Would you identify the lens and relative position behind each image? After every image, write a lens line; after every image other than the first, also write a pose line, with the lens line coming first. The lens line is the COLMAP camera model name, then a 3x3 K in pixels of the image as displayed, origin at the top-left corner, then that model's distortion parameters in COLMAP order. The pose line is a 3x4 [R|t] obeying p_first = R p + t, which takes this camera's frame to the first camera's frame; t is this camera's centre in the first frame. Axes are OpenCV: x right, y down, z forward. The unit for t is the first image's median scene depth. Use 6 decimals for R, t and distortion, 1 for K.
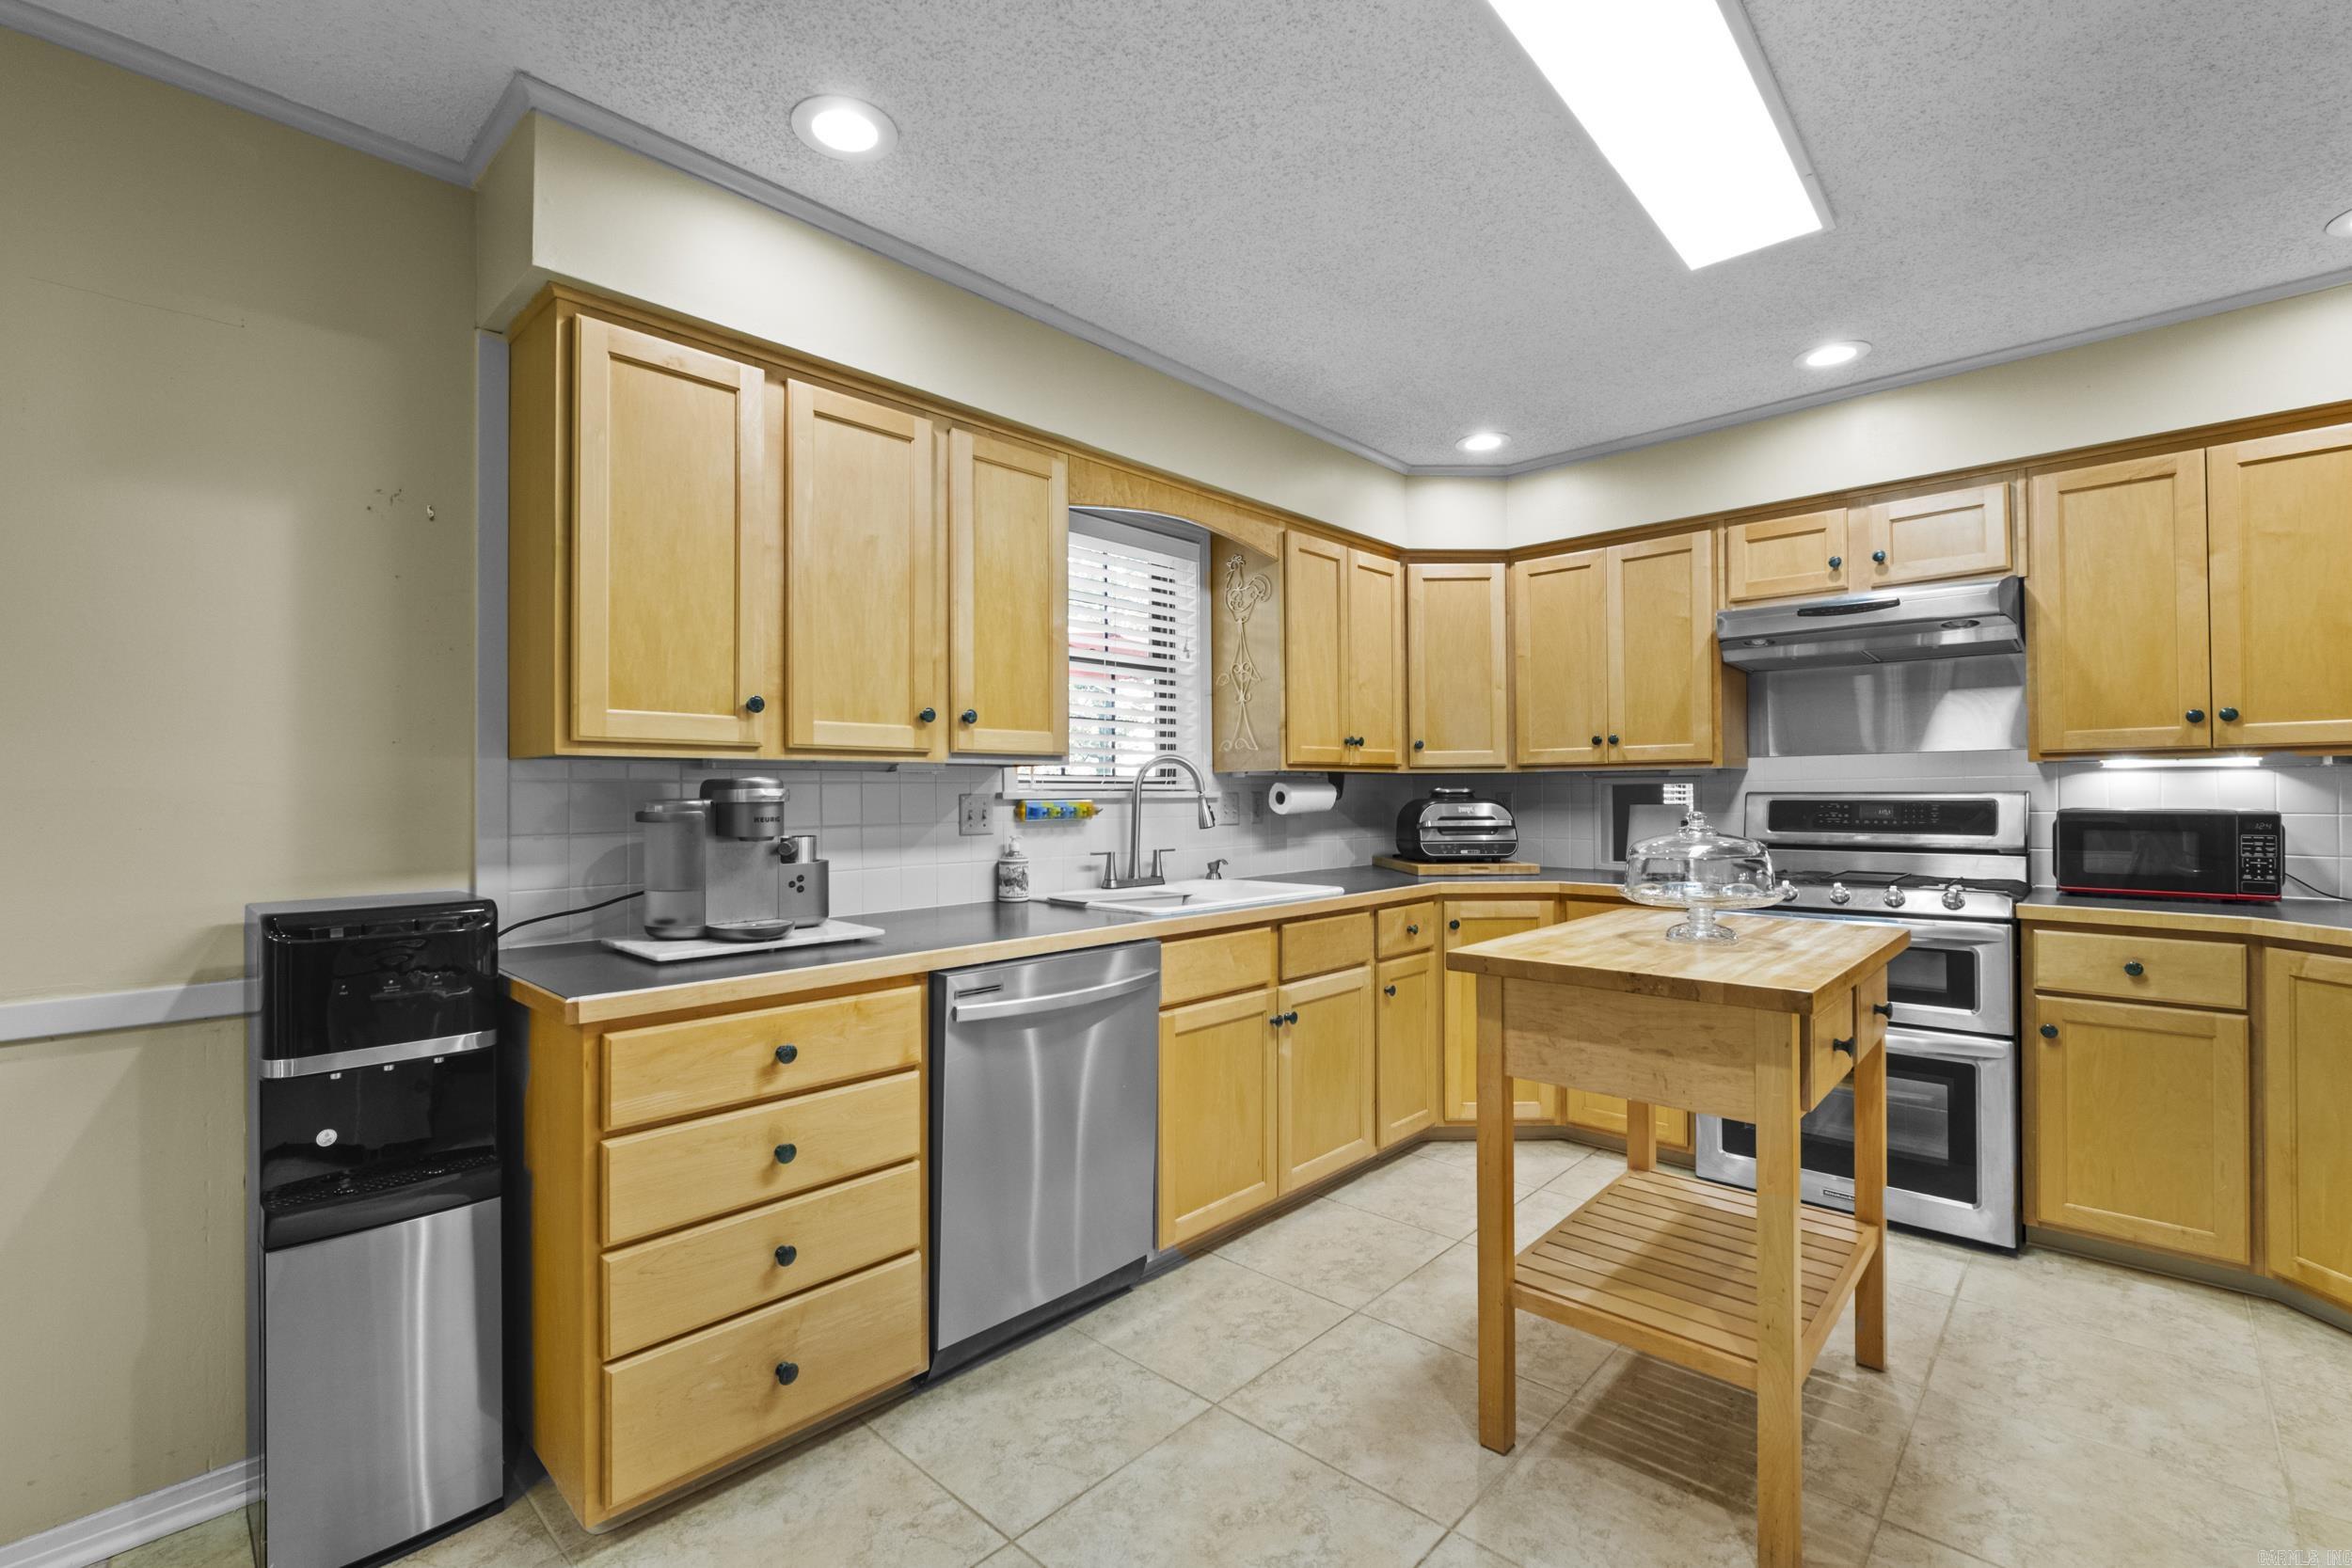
lens RADIAL K [[1039.9, 0, 1162.5], [0, 1039.9, 780.9], [0, 0, 1]] dist [-0.003228, -0.002639]
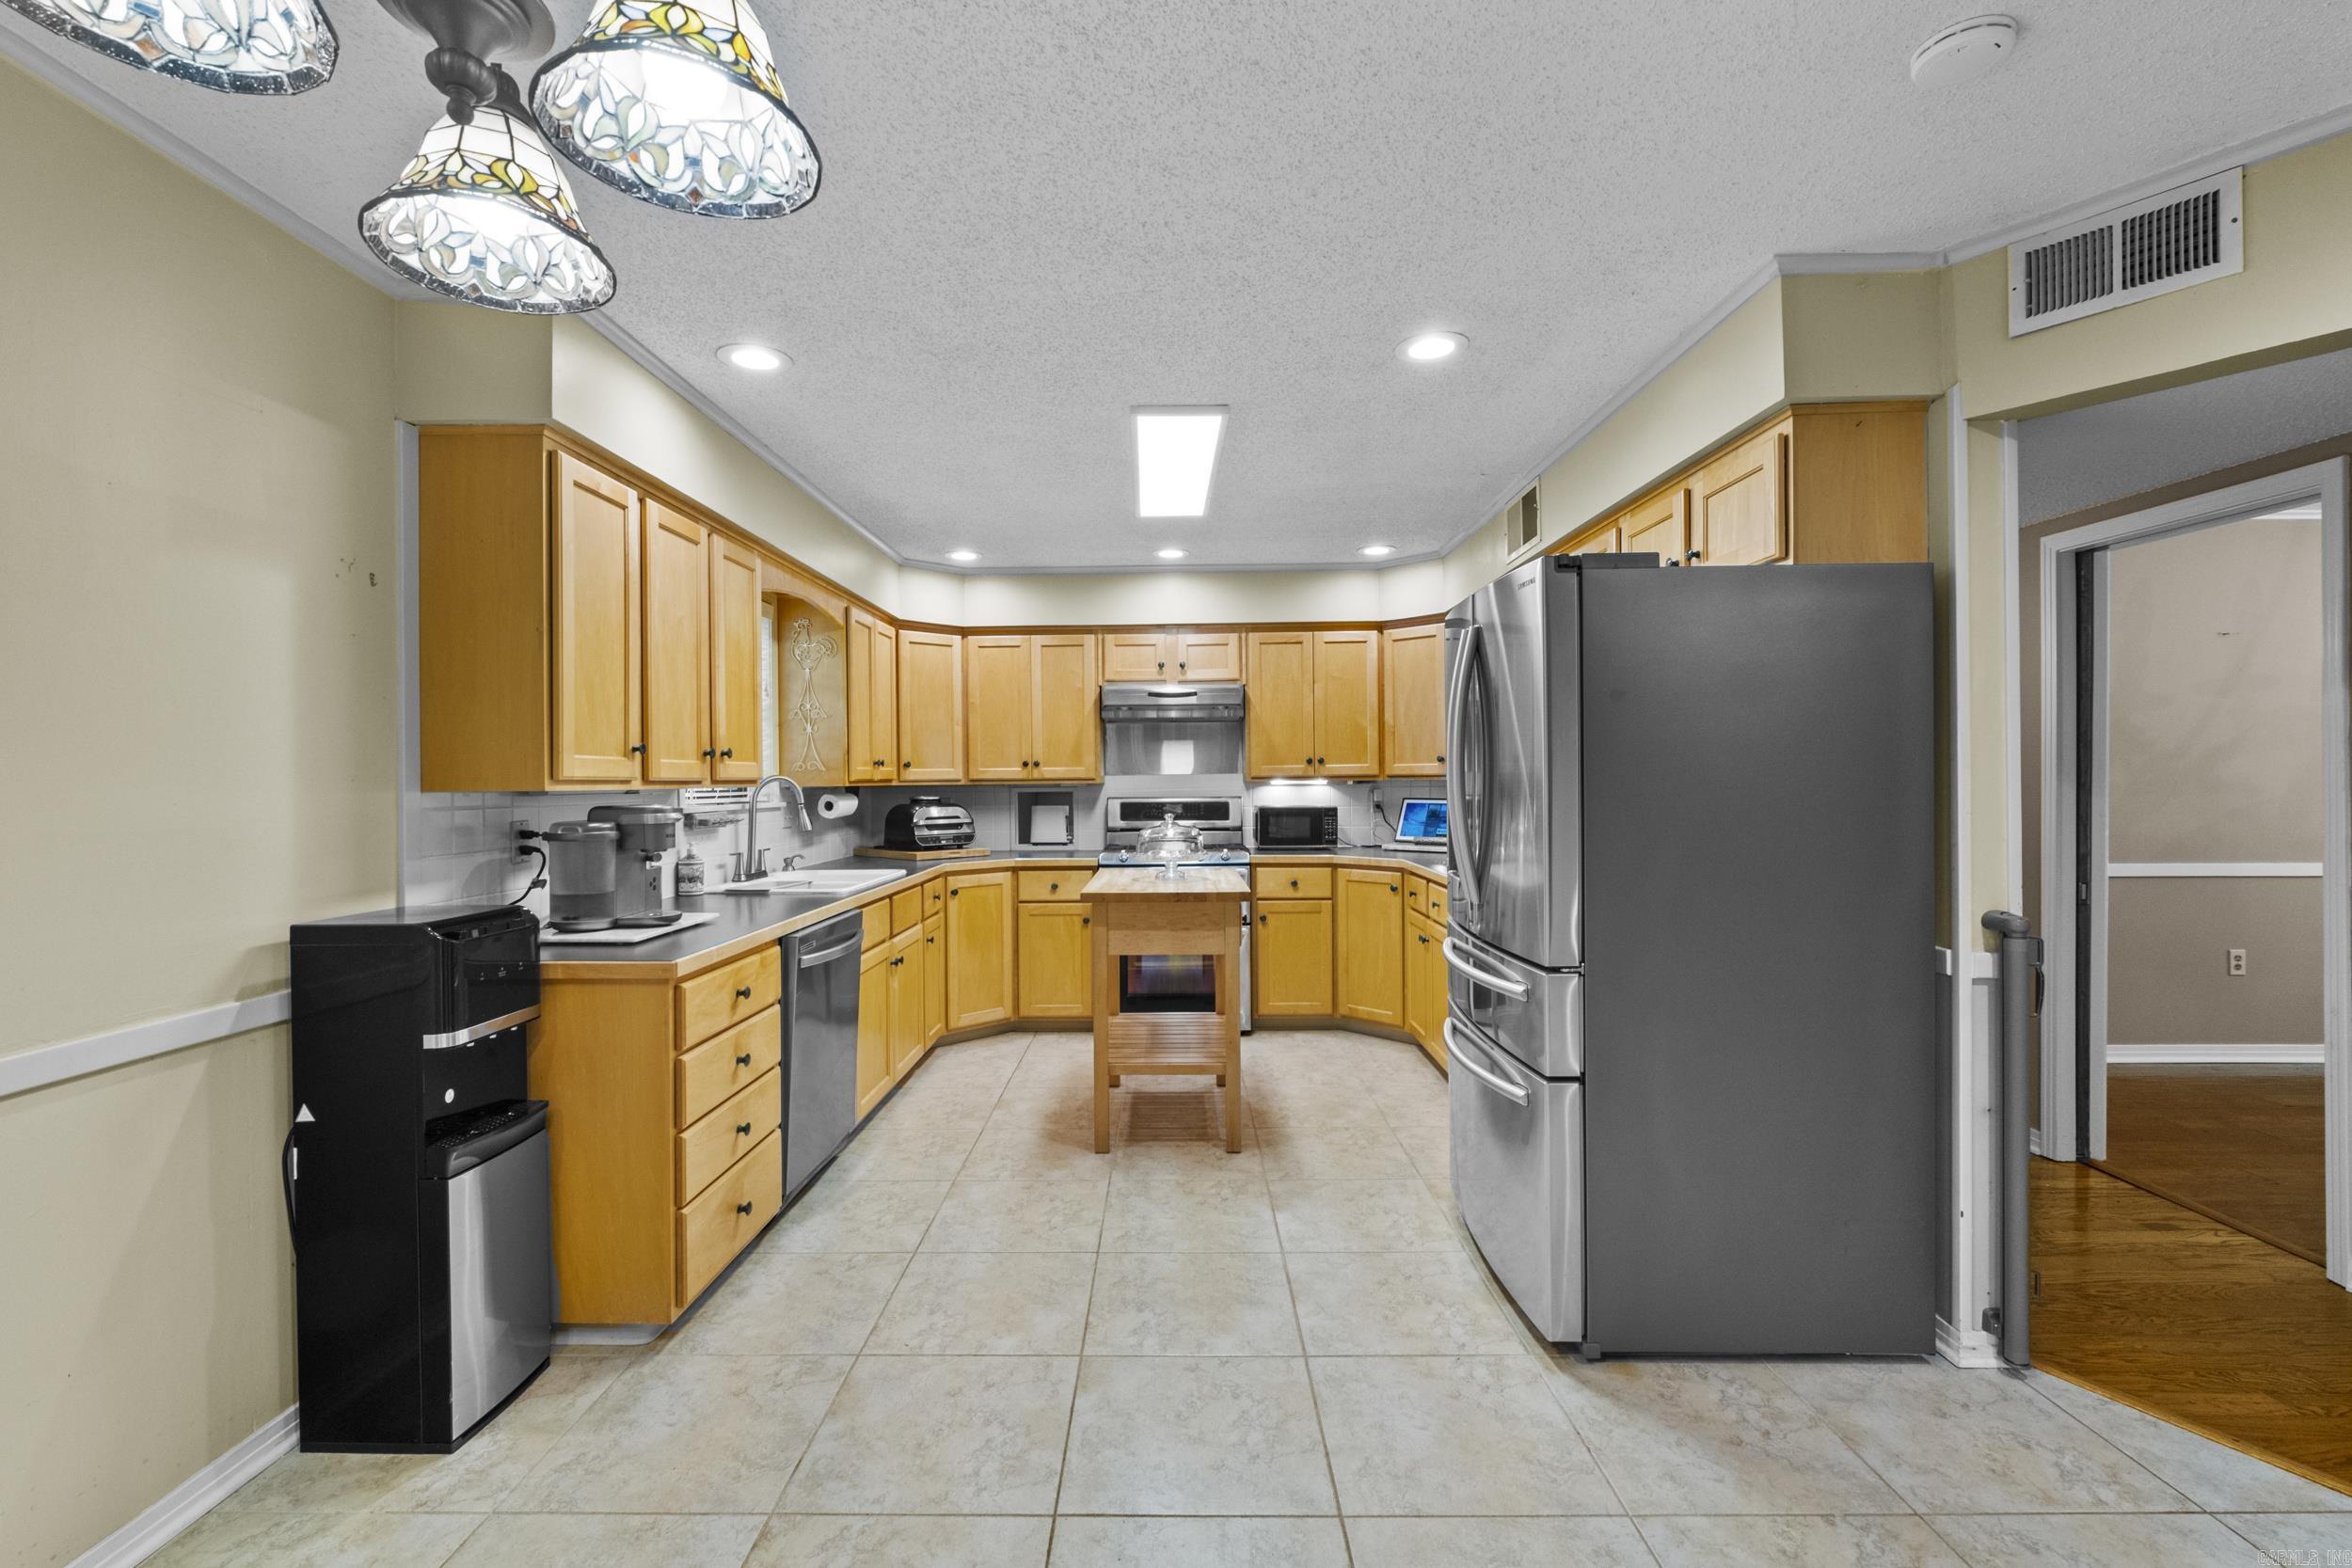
lens RADIAL K [[1039.9, 0, 1177.6], [0, 1039.9, 774.2], [0, 0, 1]] dist [-0.003228, -0.002639]
pose [[0.725461, 0.003068, 0.688257, -0.572926], [-0.004465, 0.999990, 0.000249, -0.031727], [-0.688249, -0.003254, 0.725467, -0.302669]]
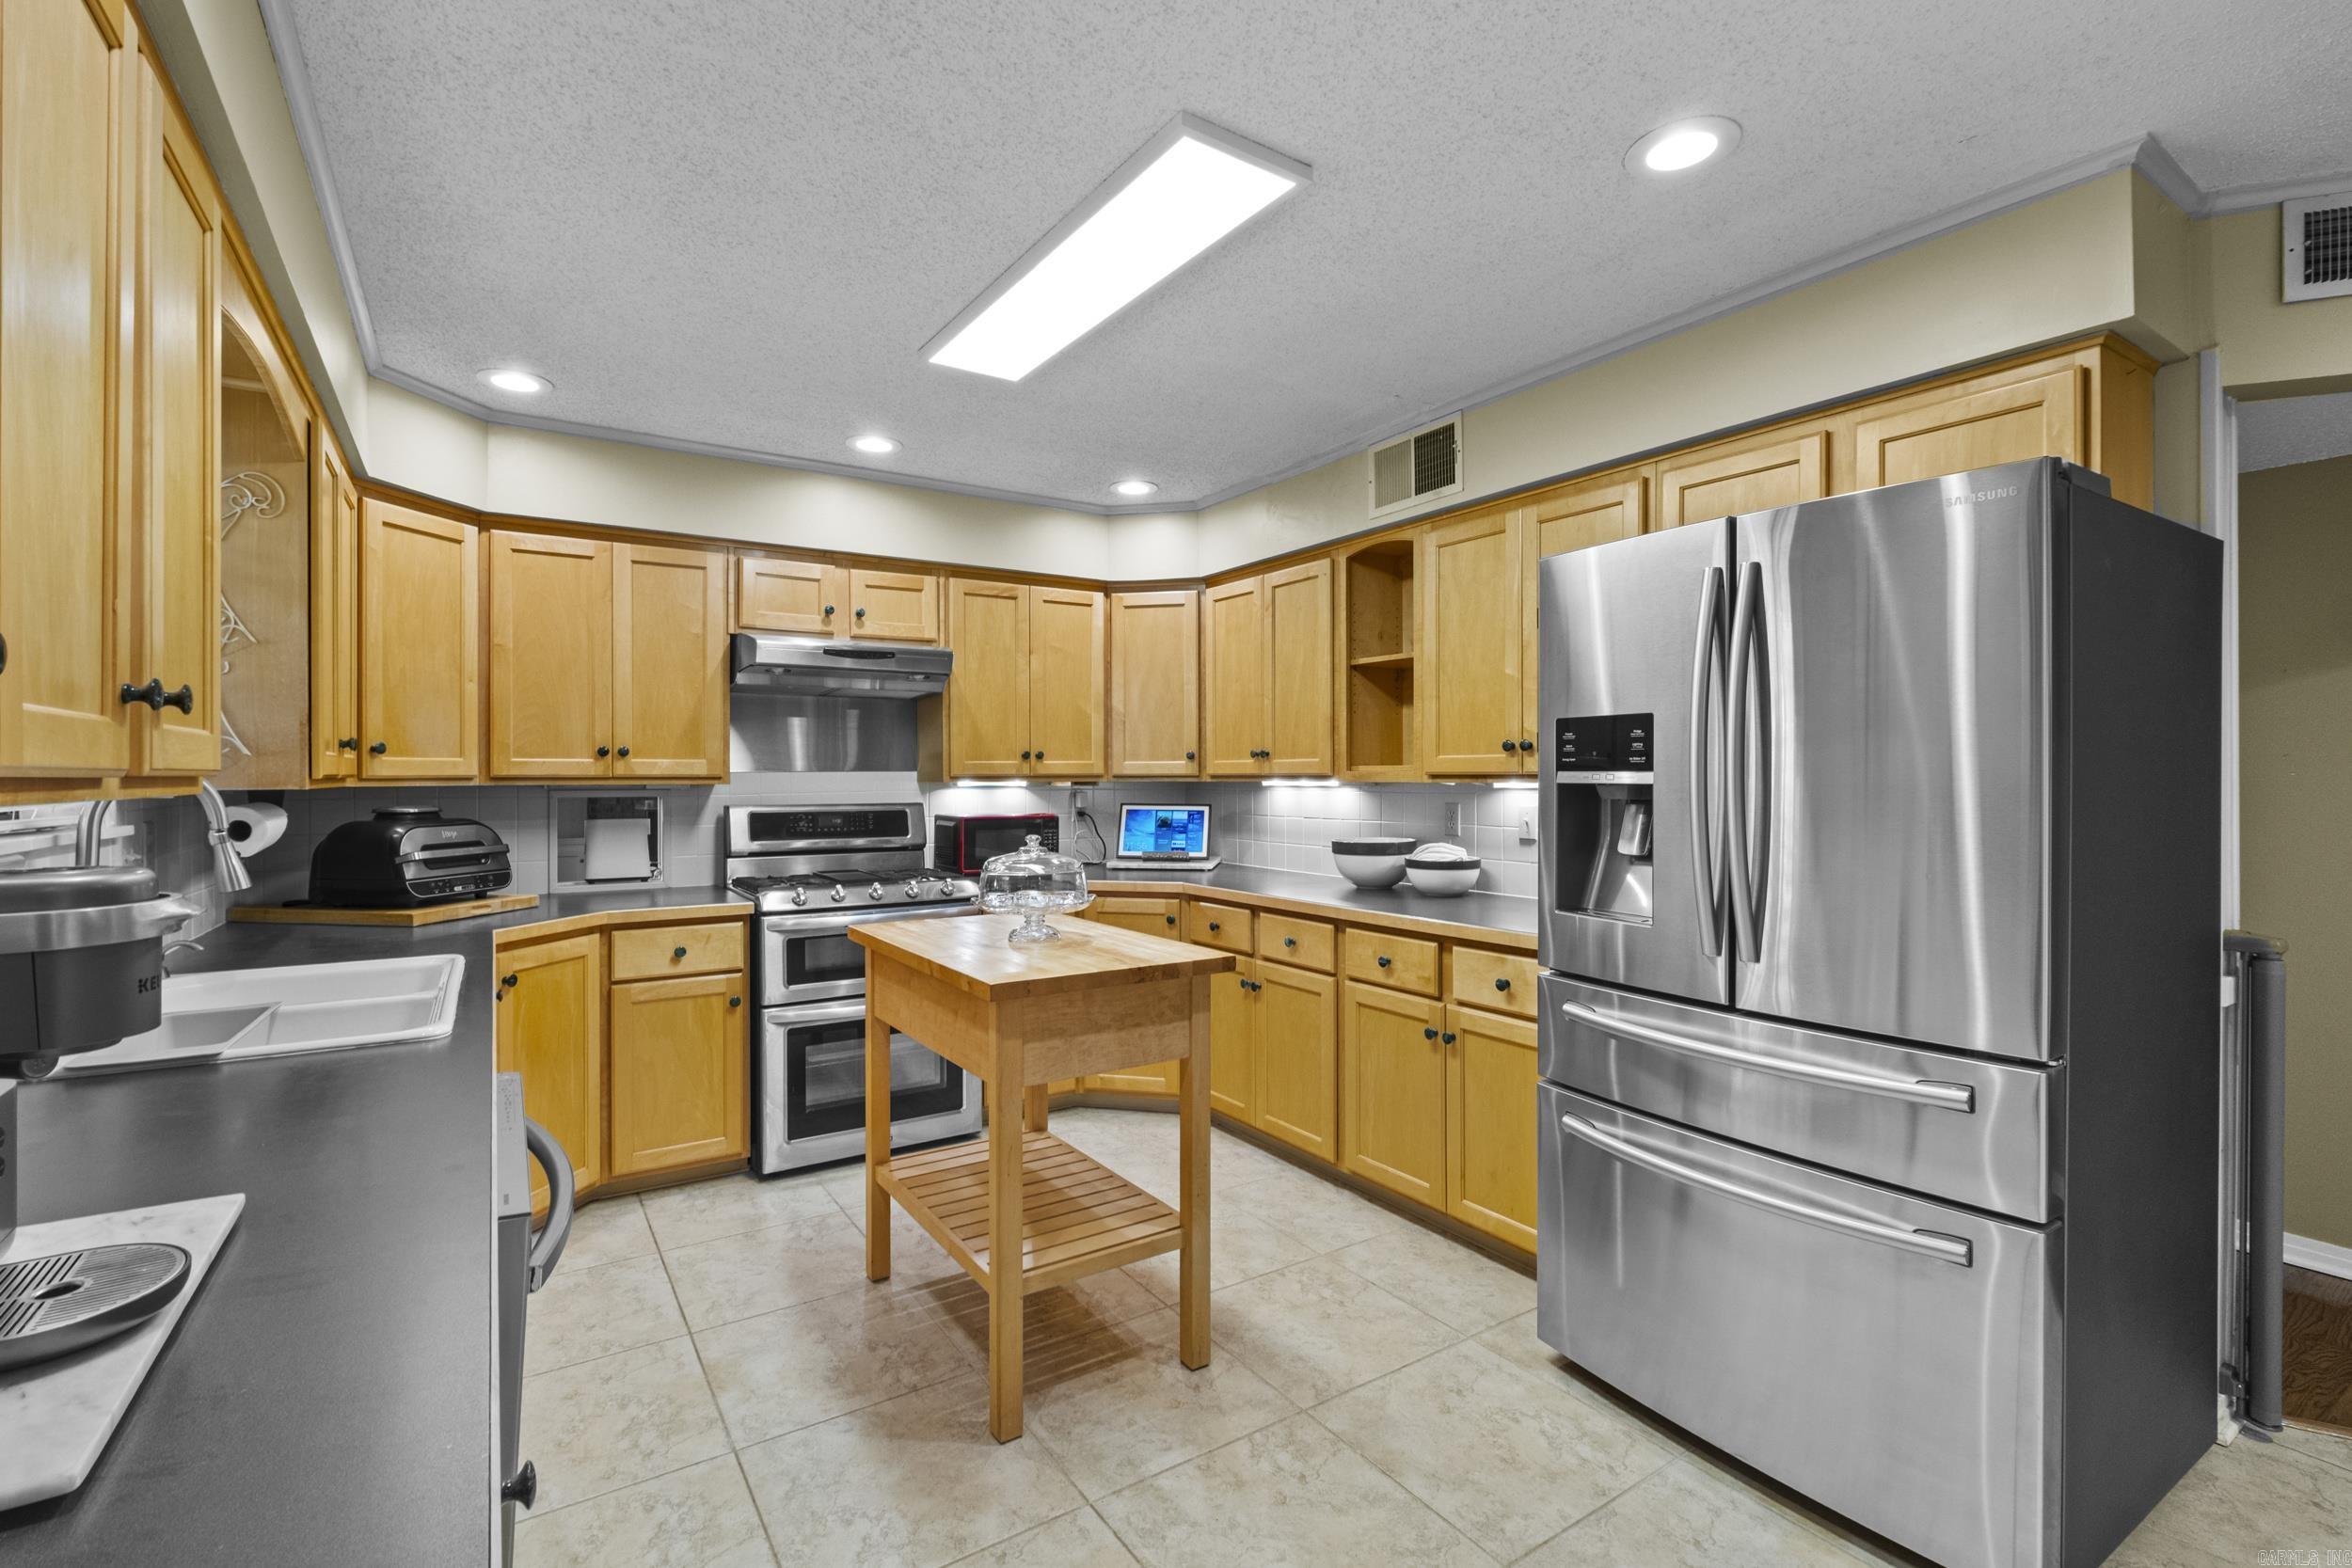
lens RADIAL K [[1039.9, 0, 1171.4], [0, 1039.9, 773.6], [0, 0, 1]] dist [-0.003228, -0.002639]
pose [[0.224791, 0.007716, 0.974377, -0.447405], [-0.012255, 0.999912, -0.005091, -0.026735], [-0.974330, -0.010797, 0.224865, 0.388269]]
